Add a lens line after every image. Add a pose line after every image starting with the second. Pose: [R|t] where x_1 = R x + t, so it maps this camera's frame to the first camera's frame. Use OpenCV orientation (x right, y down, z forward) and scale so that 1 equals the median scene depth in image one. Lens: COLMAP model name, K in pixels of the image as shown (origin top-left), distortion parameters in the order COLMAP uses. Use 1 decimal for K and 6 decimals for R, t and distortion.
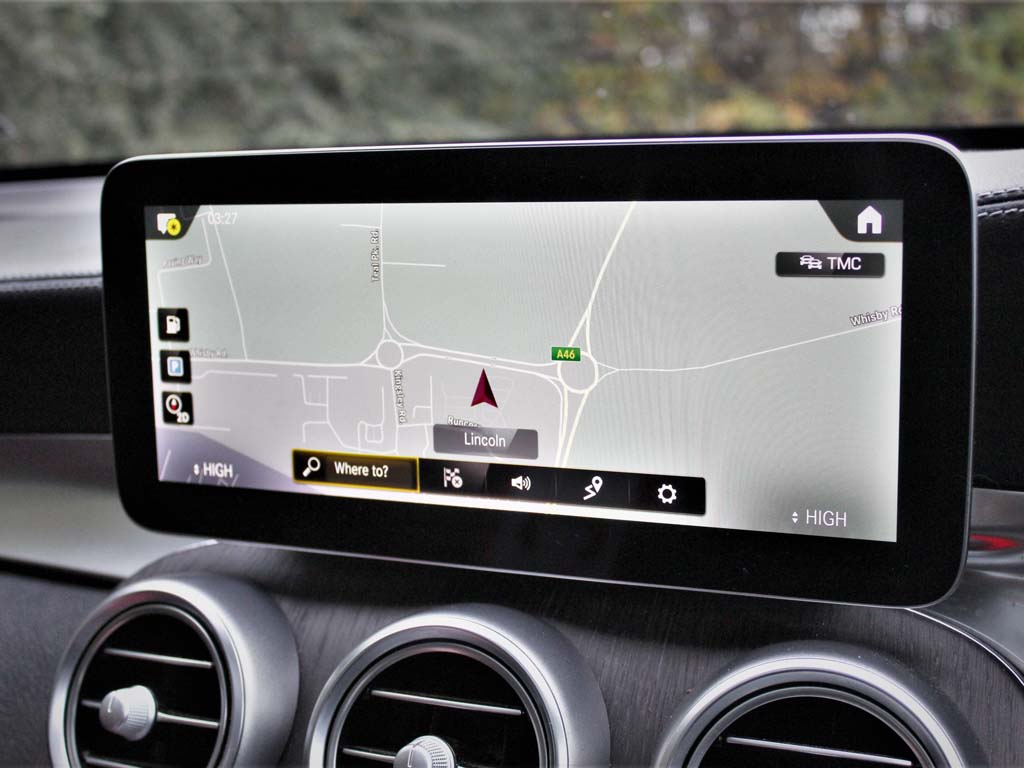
lens RADIAL K [[1445.1, 0, 512.0], [0, 1445.1, 384.0], [0, 0, 1]] dist [-0.067655, 0.019930]
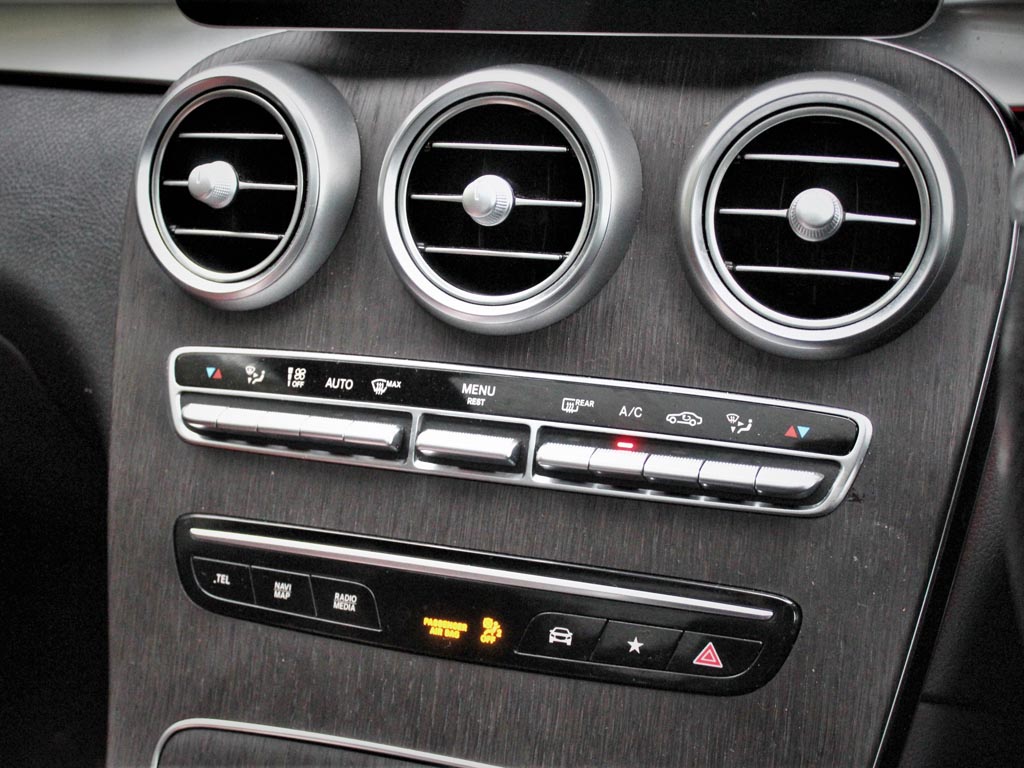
lens RADIAL K [[1445.1, 0, 512.0], [0, 1445.1, 384.0], [0, 0, 1]] dist [-0.067655, 0.019930]
pose [[0.996388, -0.070289, 0.047647, -0.099872], [0.052801, 0.952275, 0.300639, 0.050499], [-0.066505, -0.297037, 0.952547, -0.161517]]
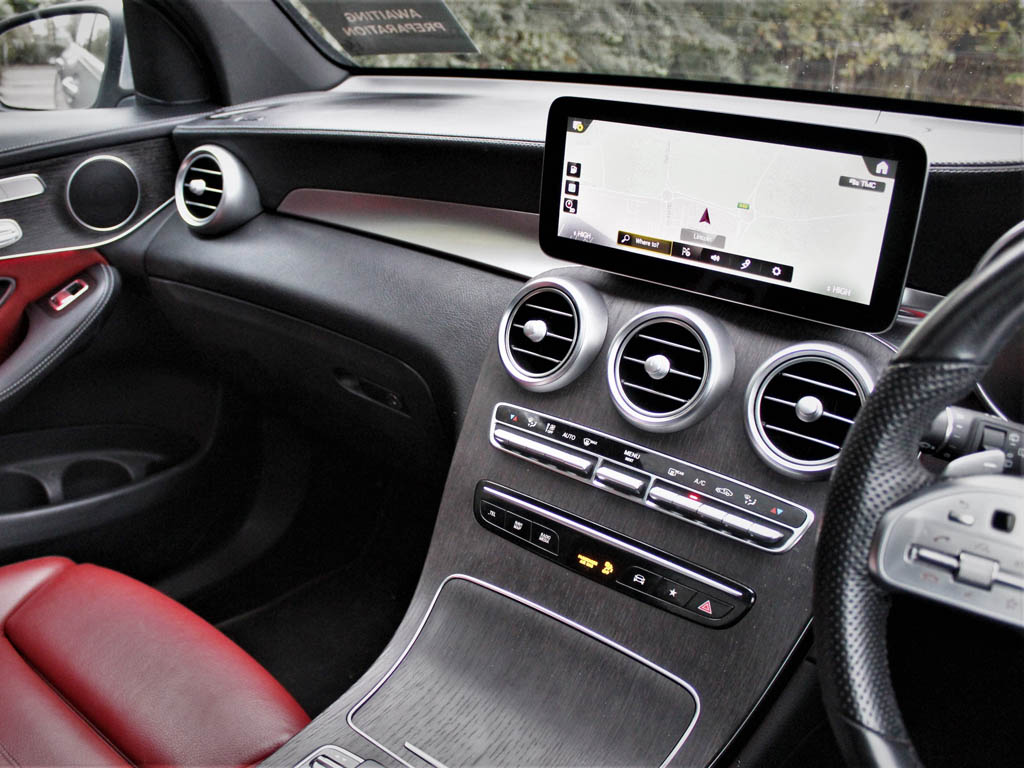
lens RADIAL K [[900.0, 0, 491.3], [0, 900.0, 381.3], [0, 0, 1]] dist [-0.168948, 0.185663]
pose [[0.964526, 0.164604, -0.206387, -0.013381], [-0.118227, 0.968355, 0.219796, -0.011807], [0.236035, -0.187598, 0.953464, -0.492017]]
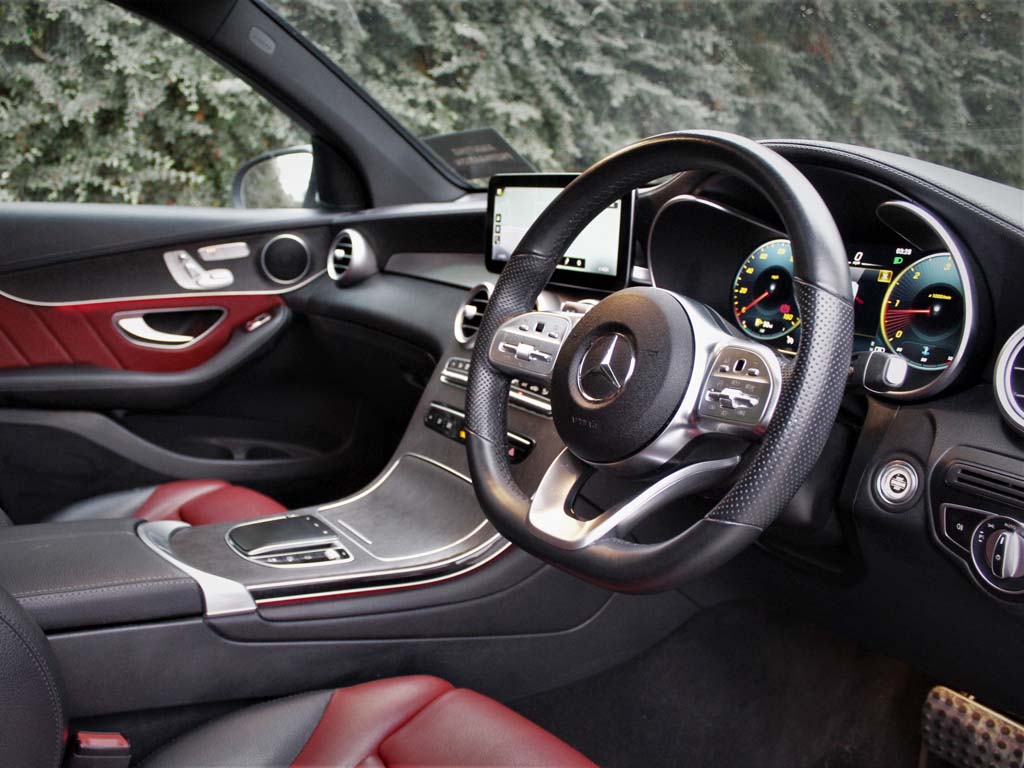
lens RADIAL K [[900.0, 0, 491.3], [0, 900.0, 381.3], [0, 0, 1]] dist [-0.168948, 0.185663]
pose [[0.838854, 0.160775, -0.520072, 1.162272], [-0.140220, 0.986968, 0.078943, 0.221803], [0.525986, 0.006702, 0.850467, -1.145368]]
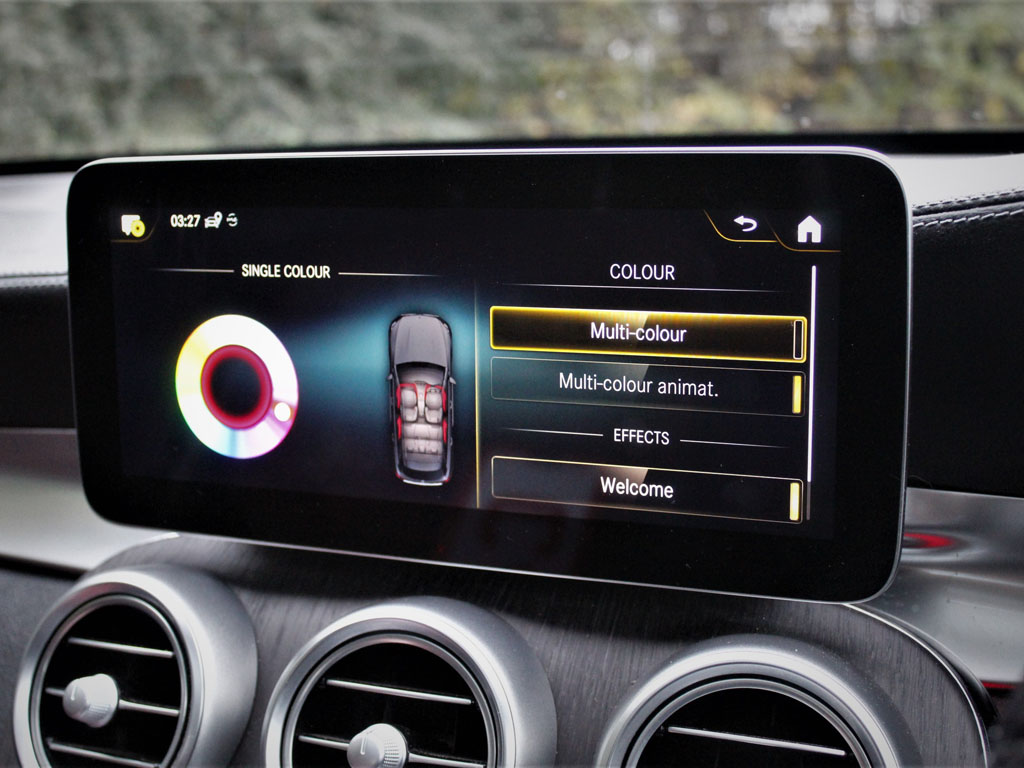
lens RADIAL K [[1446.8, 0, 489.2], [0, 1446.8, 386.5], [0, 0, 1]] dist [-0.063230, 0.011320]
pose [[0.999950, 0.006864, 0.007287, 0.009591], [-0.006914, 0.999952, 0.006908, -0.005421], [-0.007239, -0.006958, 0.999950, -0.032919]]
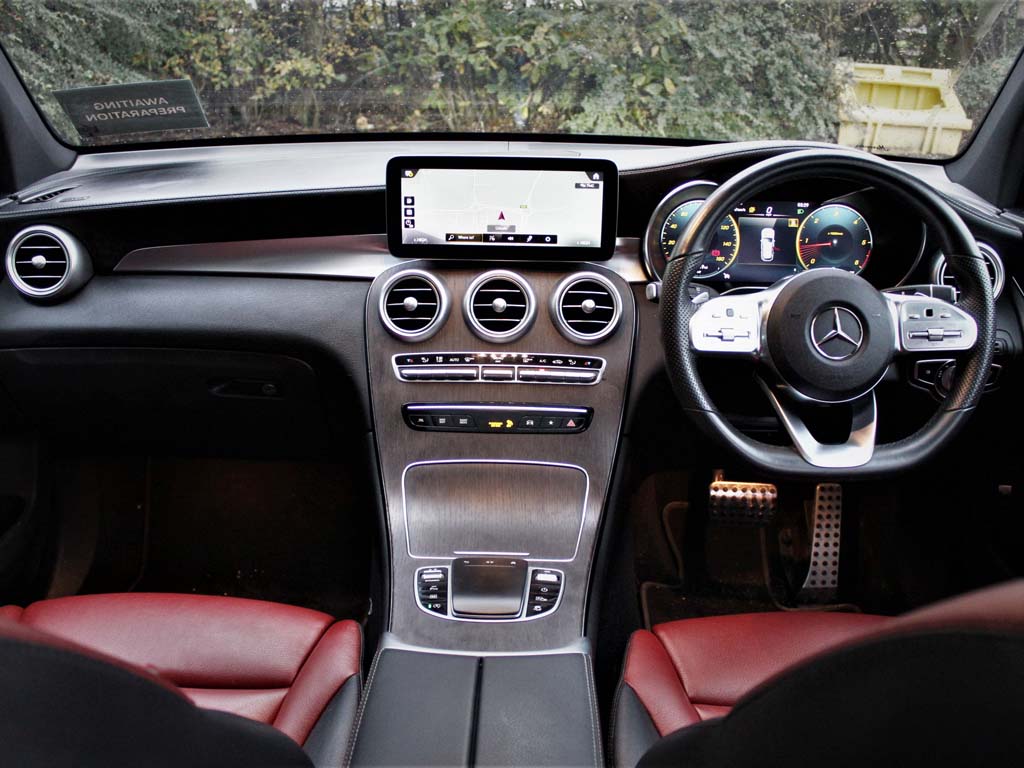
lens RADIAL K [[900.0, 0, 491.3], [0, 900.0, 381.3], [0, 0, 1]] dist [-0.168948, 0.185663]
pose [[0.925657, -0.086165, 0.368423, -0.999557], [0.024852, 0.985467, 0.168038, 0.038032], [-0.377548, -0.146389, 0.914346, -1.343836]]
